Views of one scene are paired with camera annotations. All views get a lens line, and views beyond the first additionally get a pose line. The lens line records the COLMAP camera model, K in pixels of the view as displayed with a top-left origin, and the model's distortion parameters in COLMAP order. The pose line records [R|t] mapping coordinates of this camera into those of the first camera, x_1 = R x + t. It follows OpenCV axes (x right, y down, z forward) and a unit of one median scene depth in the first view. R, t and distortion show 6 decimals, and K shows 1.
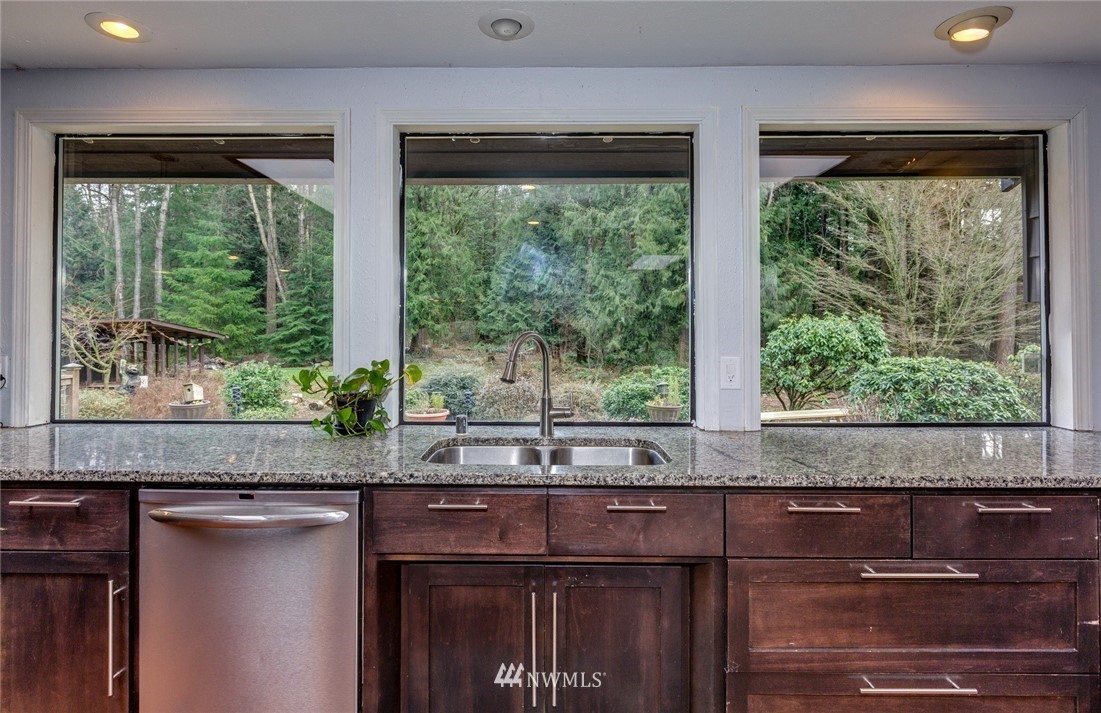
lens RADIAL K [[569.2, 0, 539.8], [0, 569.2, 326.4], [0, 0, 1]] dist [-0.002447, -0.000169]
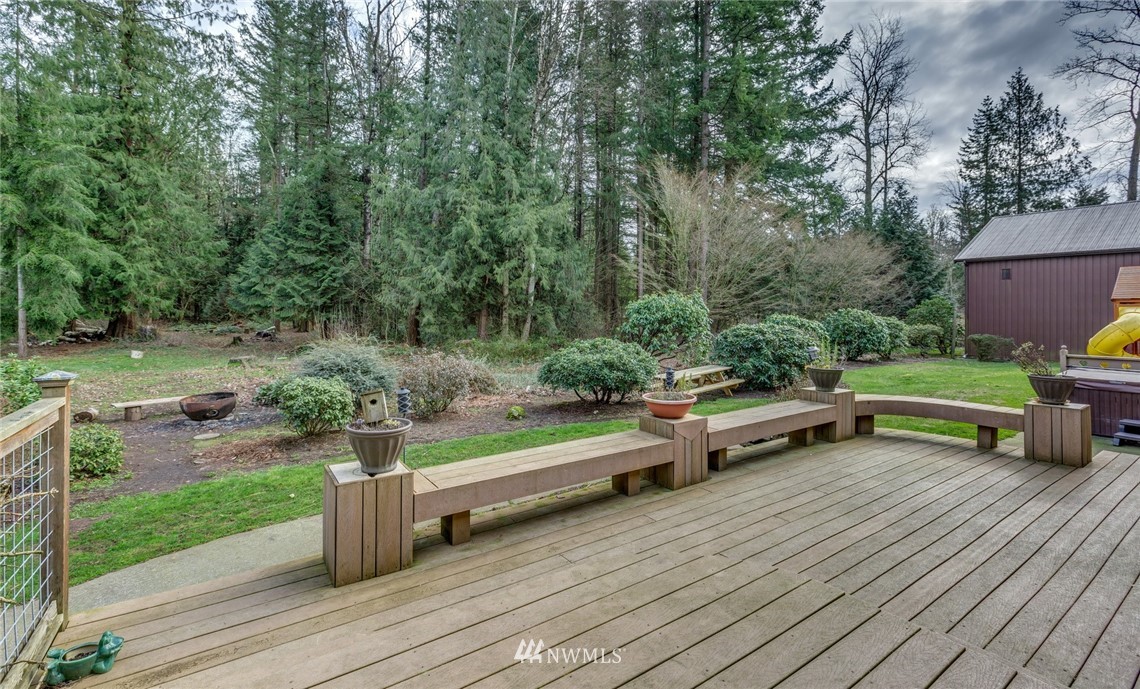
lens RADIAL K [[509.0, 0, 565.9], [0, 509.0, 305.6], [0, 0, 1]] dist [-0.001678, -0.000135]
pose [[0.823486, -0.000944, 0.567336, -0.181658], [-0.000341, 0.999998, 0.002160, 0.004245], [-0.567337, -0.001972, 0.823484, 0.118989]]
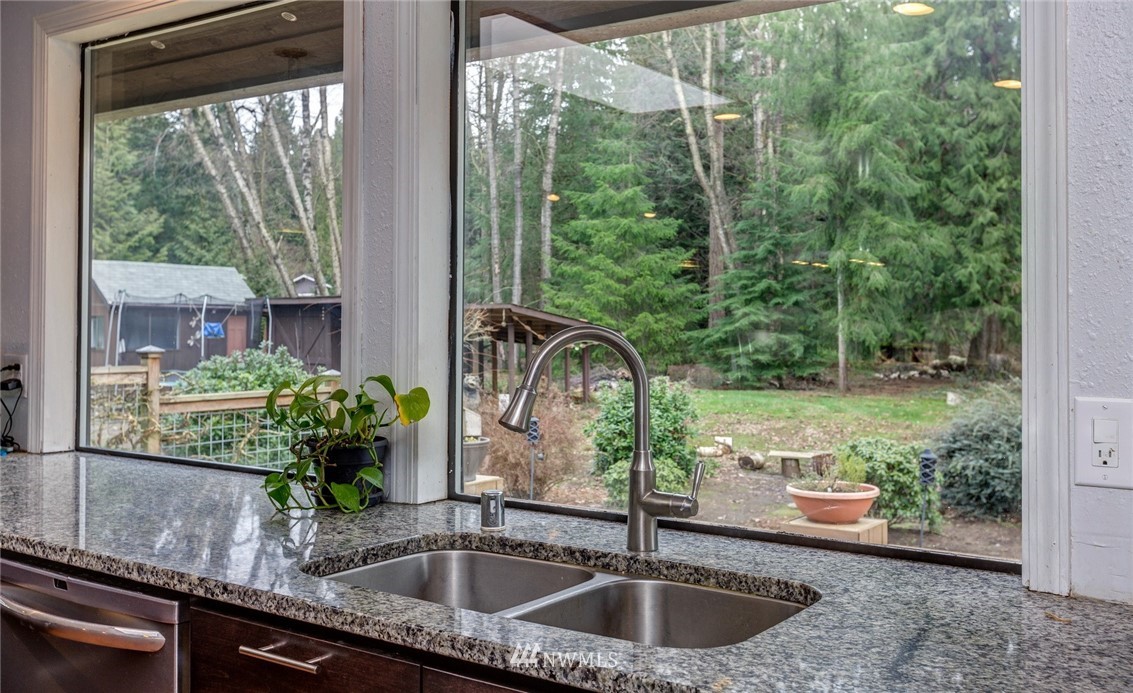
lens RADIAL K [[1103.8, 0, 562.8], [0, 1103.8, 311.3], [0, 0, 1]] dist [-0.008556, -0.012981]
pose [[0.826210, -0.001855, -0.563360, 0.037031], [-0.000773, 0.999990, -0.004426, 0.000116], [0.563362, 0.004092, 0.826200, 0.018003]]
